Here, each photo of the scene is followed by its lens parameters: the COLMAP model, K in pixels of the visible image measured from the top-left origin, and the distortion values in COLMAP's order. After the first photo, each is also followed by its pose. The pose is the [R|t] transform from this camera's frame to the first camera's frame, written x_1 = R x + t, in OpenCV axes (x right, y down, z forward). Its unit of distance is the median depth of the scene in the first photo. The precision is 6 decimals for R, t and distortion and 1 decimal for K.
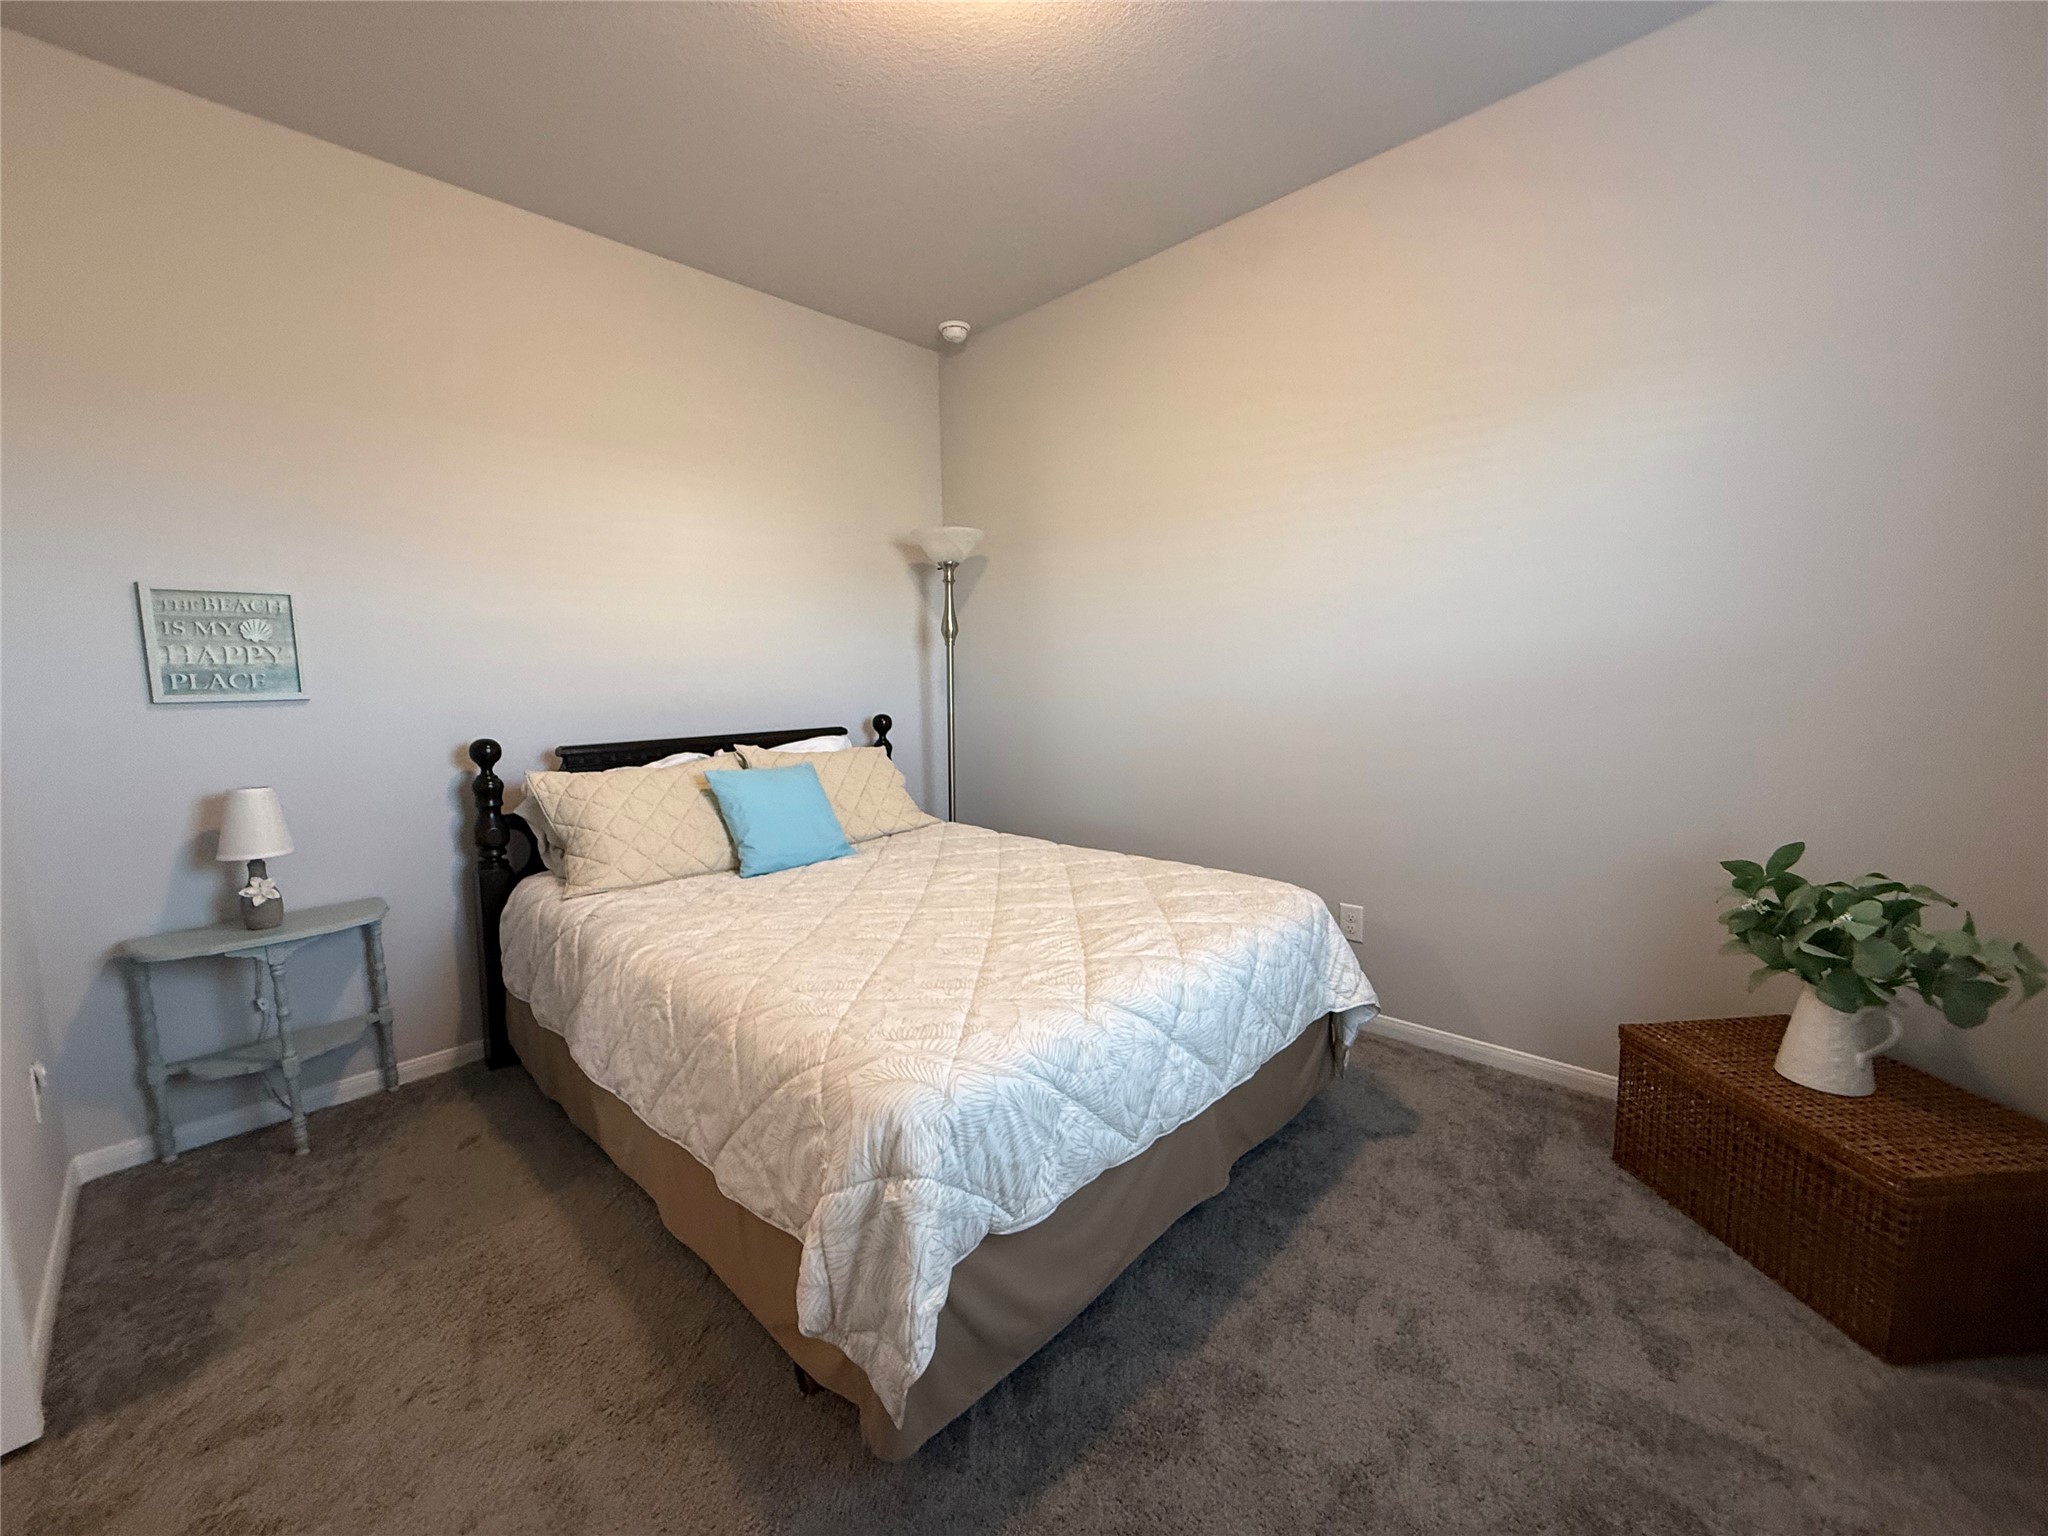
lens RADIAL K [[817.8, 0, 1025.7], [0, 817.8, 773.3], [0, 0, 1]] dist [0.003031, 0.000403]
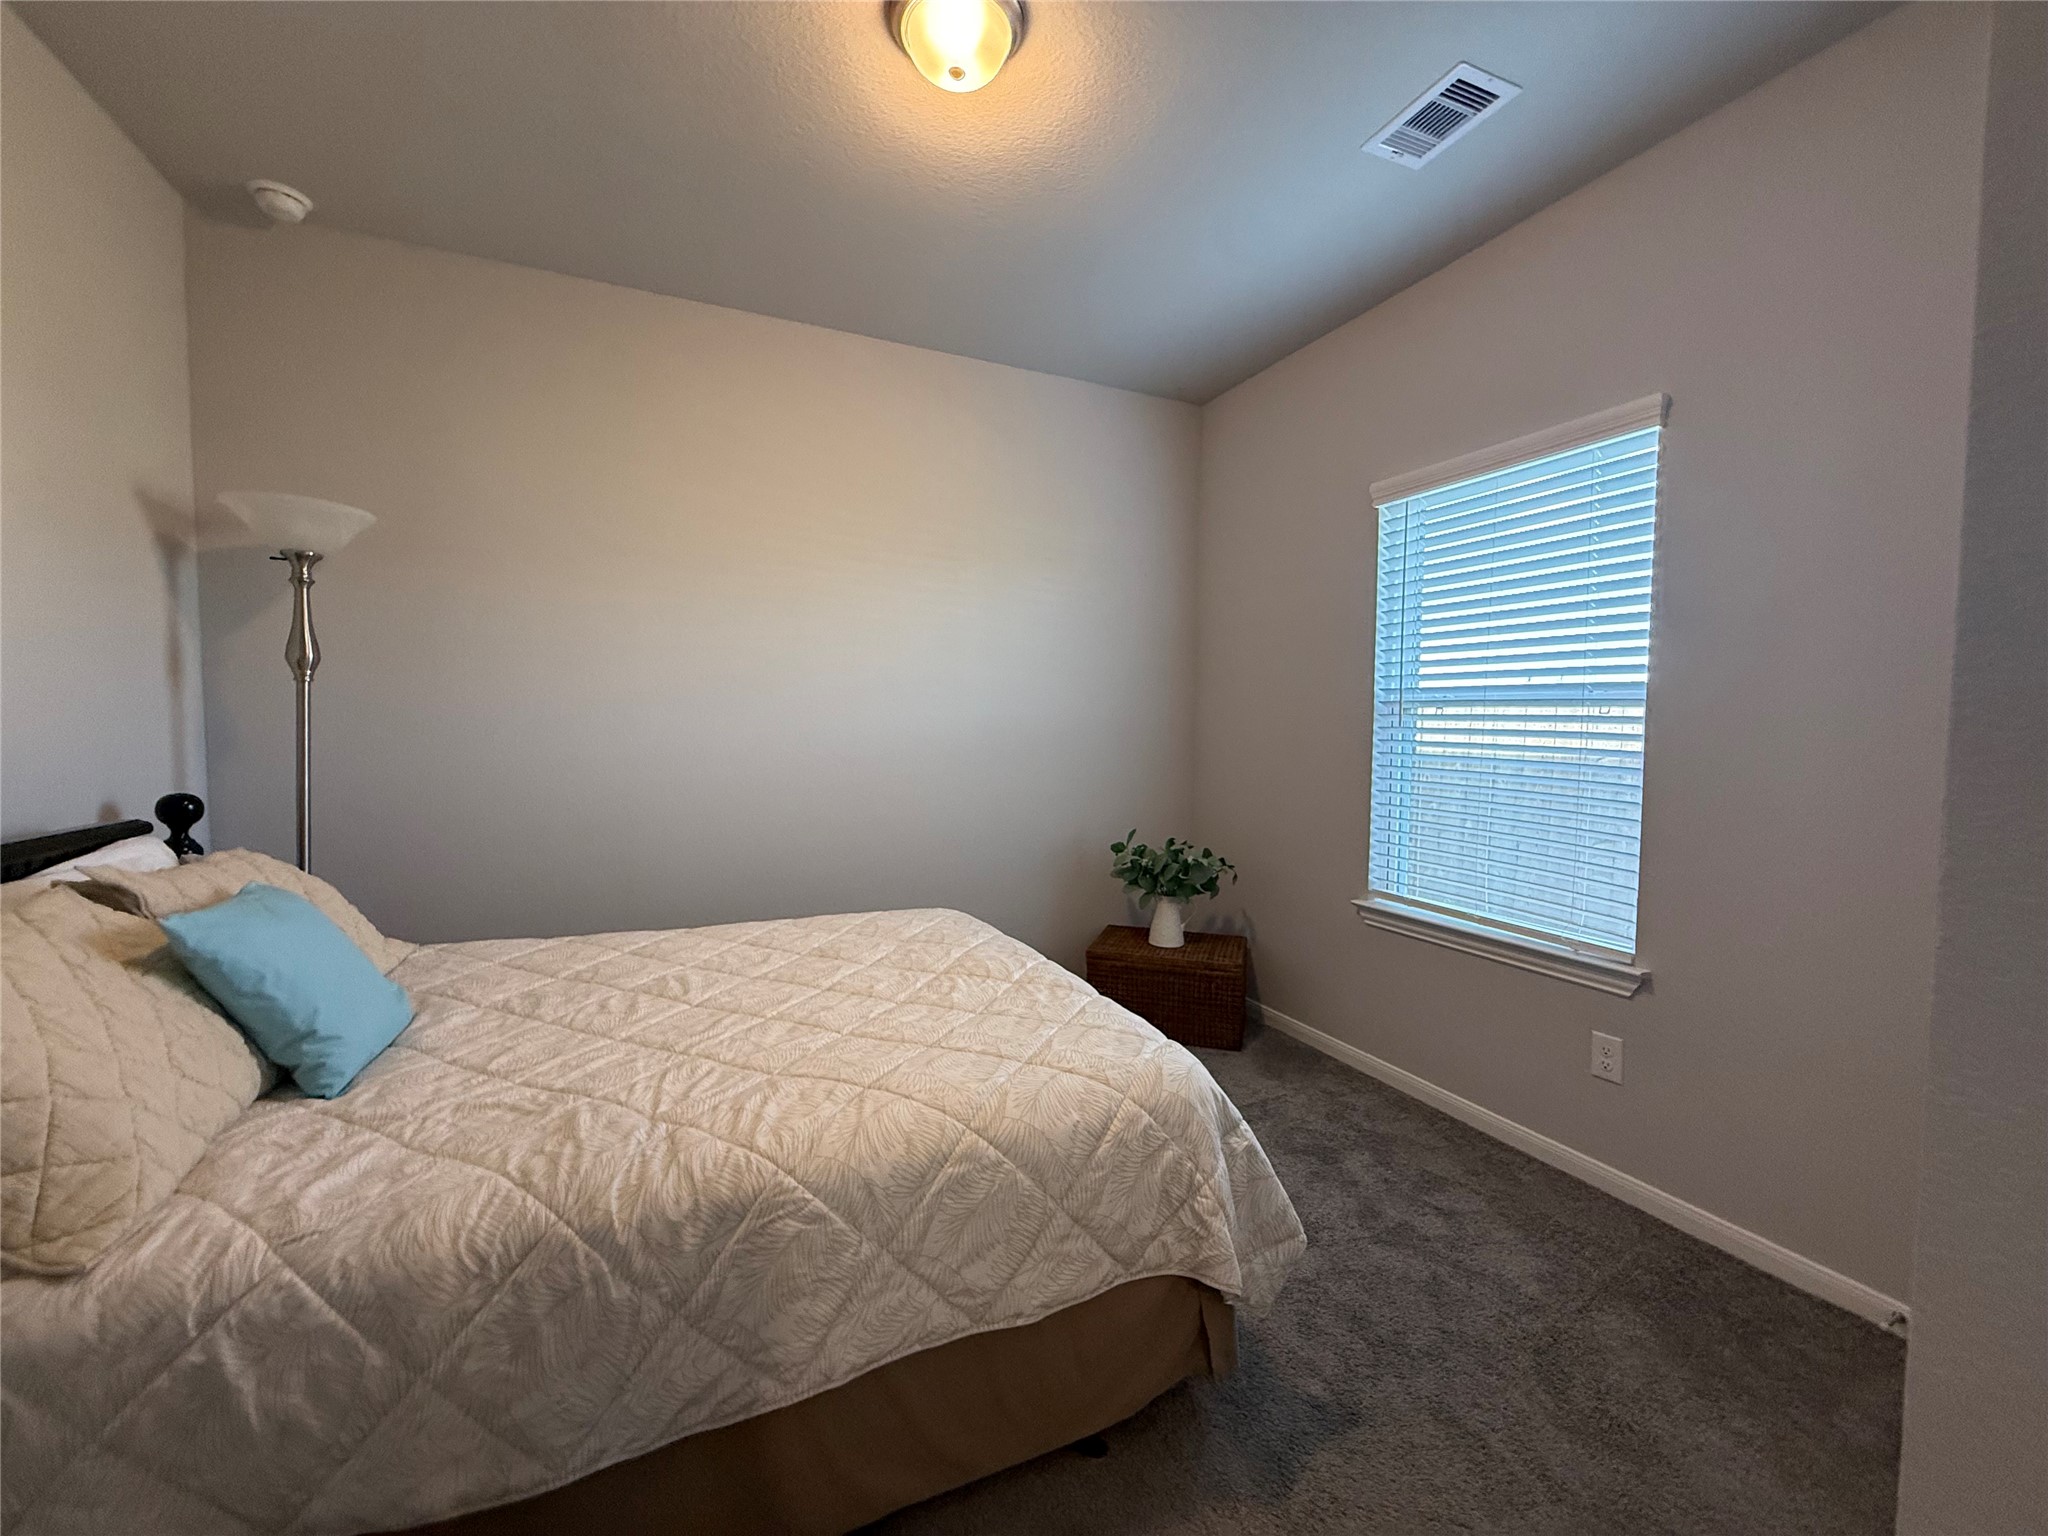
lens RADIAL K [[817.8, 0, 1025.7], [0, 817.8, 773.3], [0, 0, 1]] dist [0.003031, 0.000403]
pose [[0.379361, -0.030384, 0.924750, -0.815864], [0.095165, 0.995441, -0.006333, -0.048333], [-0.920342, 0.090406, 0.380524, 0.429432]]
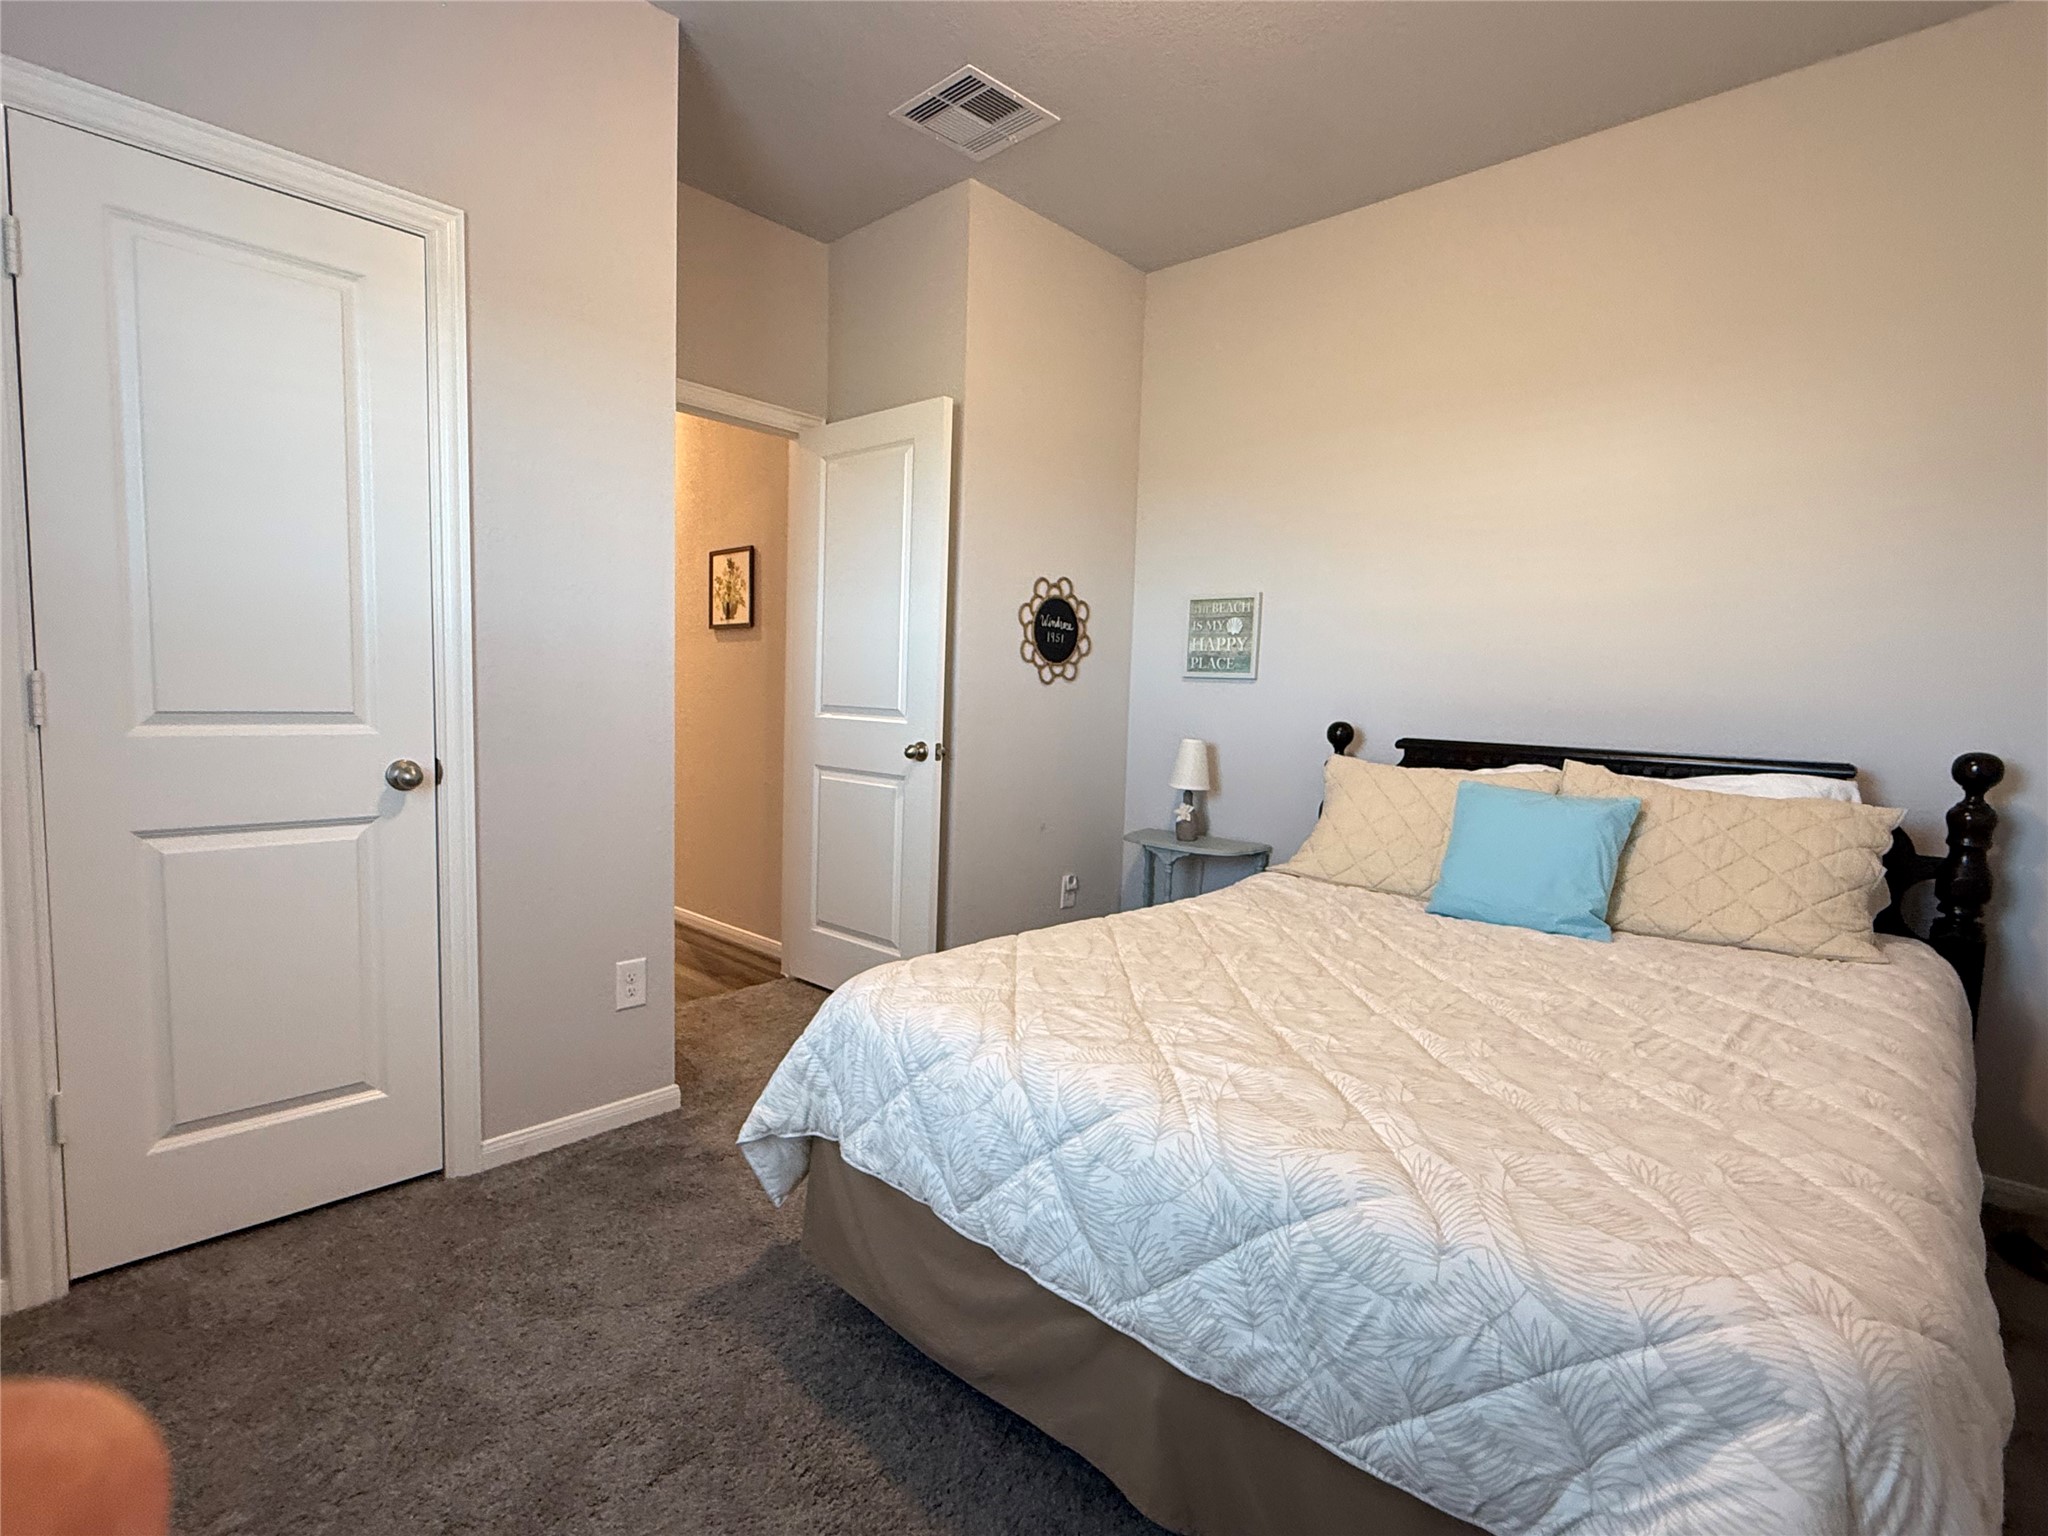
lens RADIAL K [[991.2, 0, 1024.0], [0, 991.2, 768.0], [0, 0, 1]] dist [0.000969, 0.000127]
pose [[0.014718, 0.107196, -0.994129, 0.748667], [-0.150808, 0.983101, 0.103774, -0.065628], [0.988453, 0.148396, 0.030636, 0.684279]]
